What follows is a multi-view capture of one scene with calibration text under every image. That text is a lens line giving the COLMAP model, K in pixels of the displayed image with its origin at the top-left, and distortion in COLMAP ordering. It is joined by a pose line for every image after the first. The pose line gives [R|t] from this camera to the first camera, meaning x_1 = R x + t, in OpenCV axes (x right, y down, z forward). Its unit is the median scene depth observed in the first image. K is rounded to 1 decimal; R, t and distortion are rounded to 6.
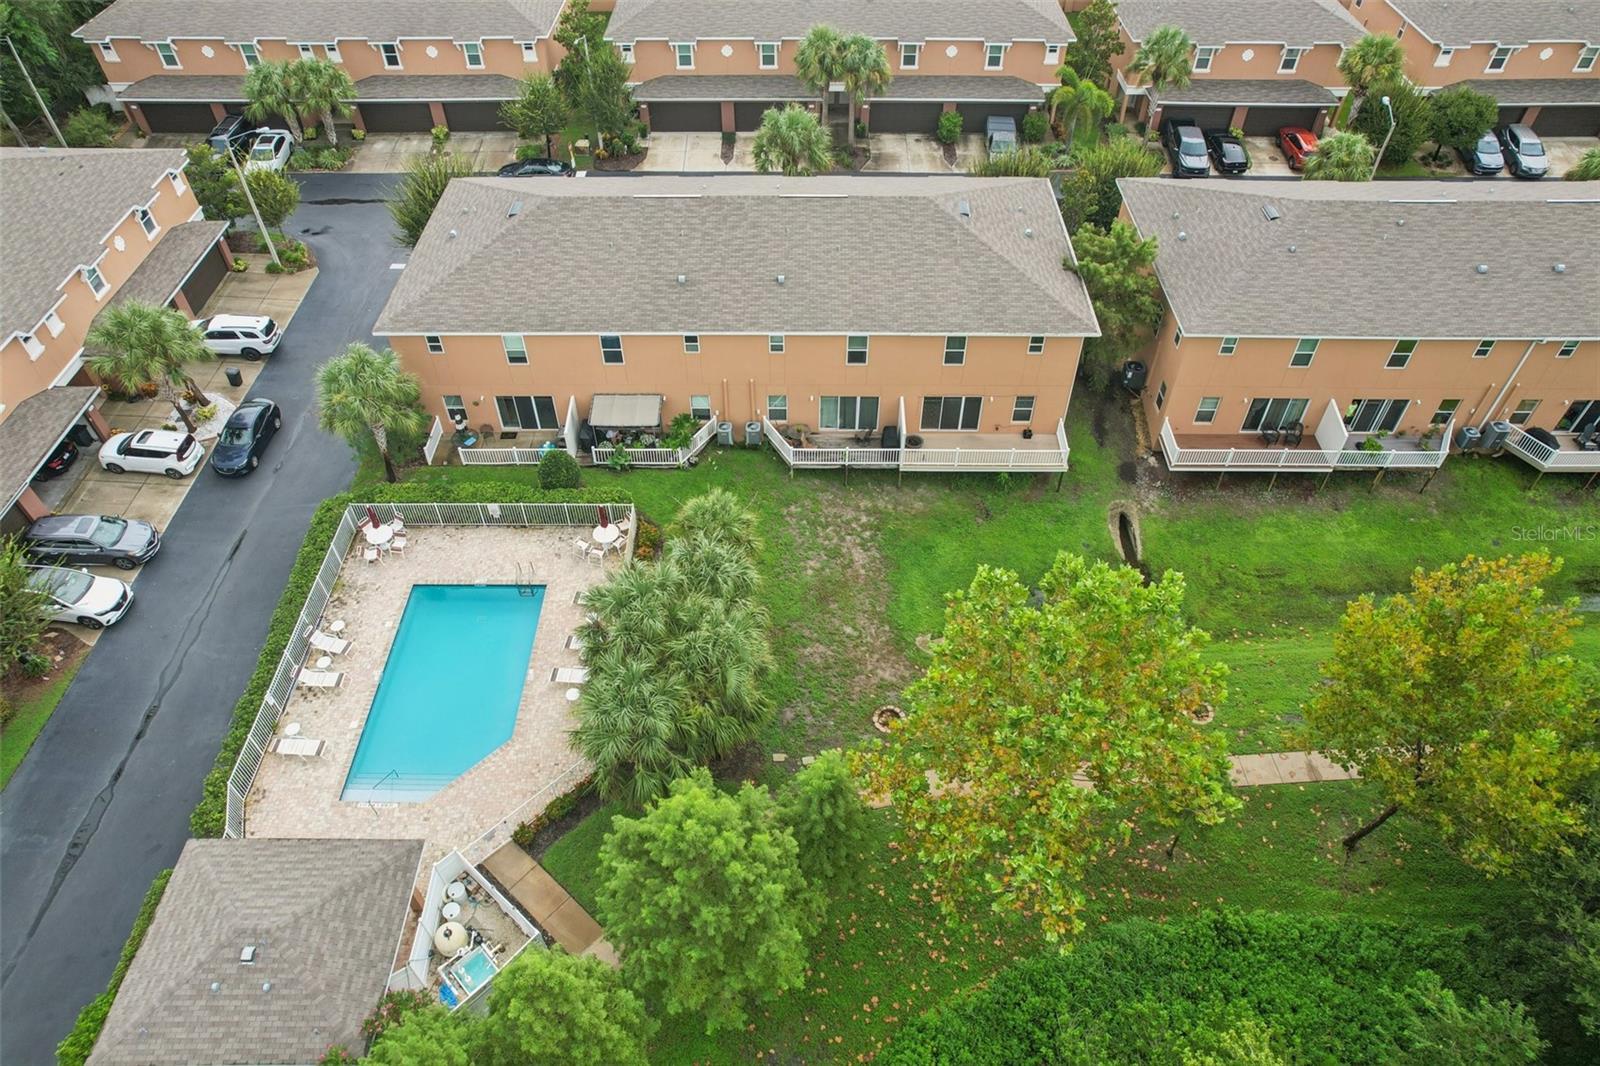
lens RADIAL K [[1025.7, 0, 800.0], [0, 1025.7, 533.0], [0, 0, 1]] dist [-0.079467, 0.073462]
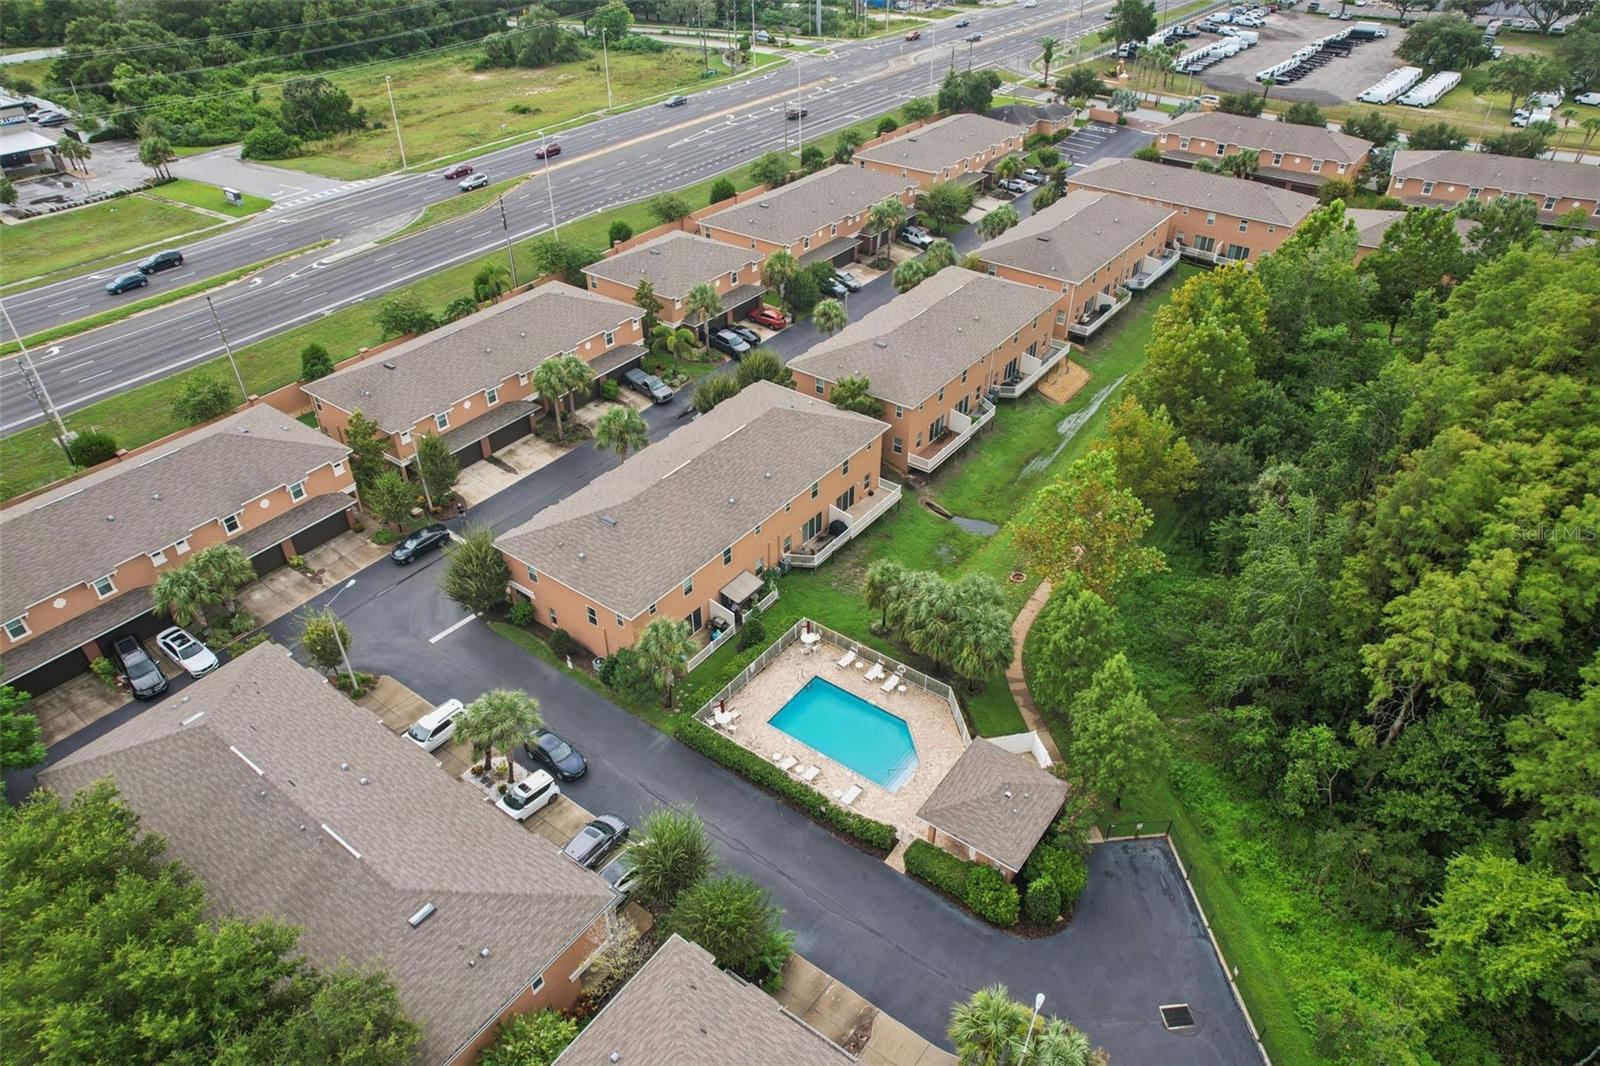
lens RADIAL K [[1025.7, 0, 800.0], [0, 1025.7, 533.0], [0, 0, 1]] dist [-0.079467, 0.073462]
pose [[0.599024, -0.471661, 0.647075, -1.112051], [0.582732, 0.811018, 0.051703, -0.216385], [-0.549176, 0.346100, 0.760672, -0.318413]]
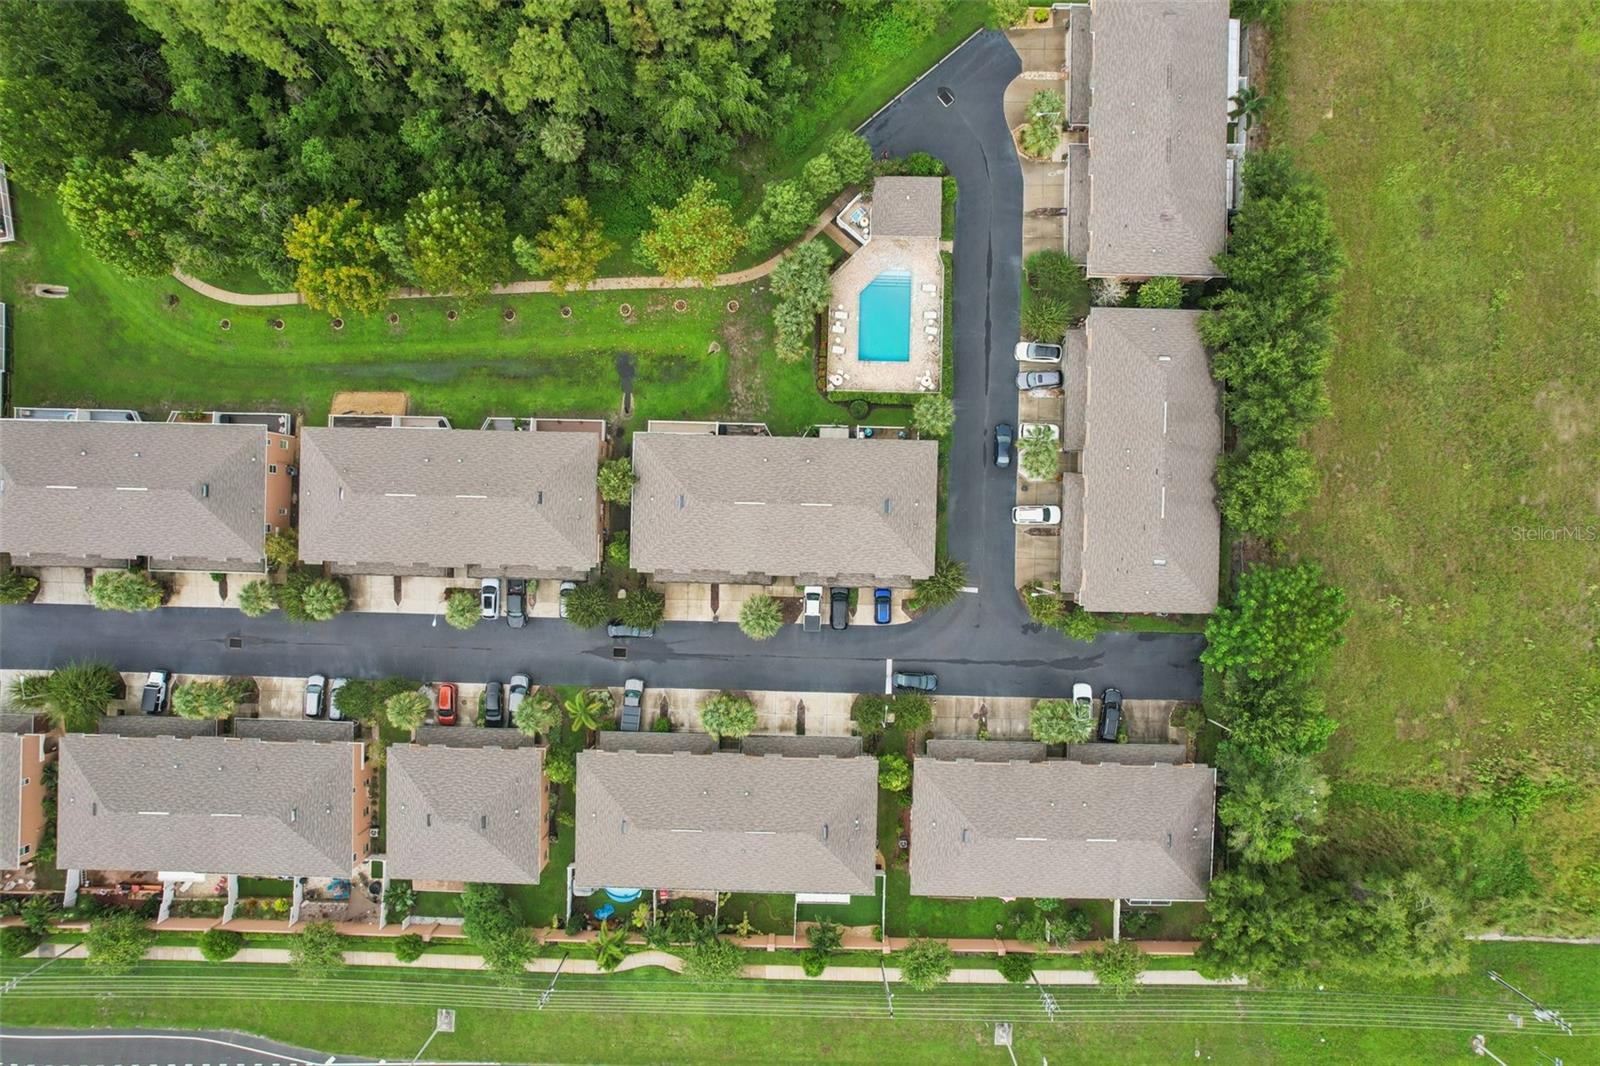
lens RADIAL K [[1025.7, 0, 800.0], [0, 1025.7, 533.0], [0, 0, 1]] dist [-0.079467, 0.073462]
pose [[-0.999566, -0.029325, 0.002869, -0.107770], [0.023516, -0.735303, 0.677330, -1.850003], [-0.017753, 0.677103, 0.735674, -0.580085]]
